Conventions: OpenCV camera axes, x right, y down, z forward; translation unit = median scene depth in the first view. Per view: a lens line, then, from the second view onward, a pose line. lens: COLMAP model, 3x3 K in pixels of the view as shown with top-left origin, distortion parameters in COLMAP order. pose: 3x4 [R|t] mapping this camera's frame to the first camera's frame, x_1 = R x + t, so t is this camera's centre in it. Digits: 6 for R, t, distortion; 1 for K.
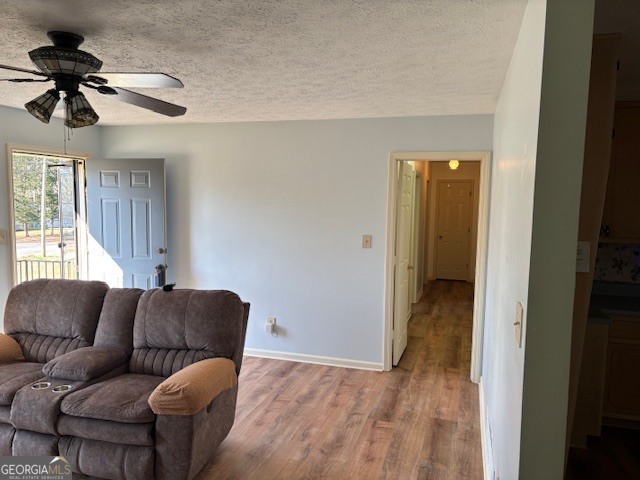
lens RADIAL K [[487.3, 0, 320.0], [0, 487.3, 240.0], [0, 0, 1]] dist [0.066291, -0.069090]
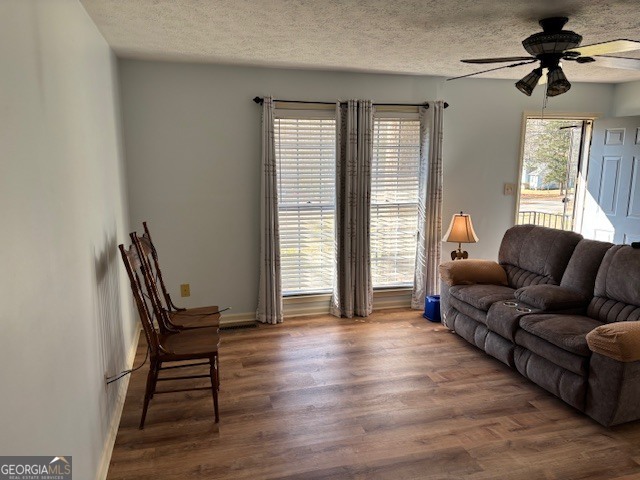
lens RADIAL K [[500.3, 0, 320.0], [0, 500.3, 240.0], [0, 0, 1]] dist [0.213107, -0.208820]
pose [[0.537031, 0.133685, -0.832902, 0.273882], [-0.074241, 0.991022, 0.111196, 0.017122], [0.840289, 0.002120, 0.542135, -0.150540]]
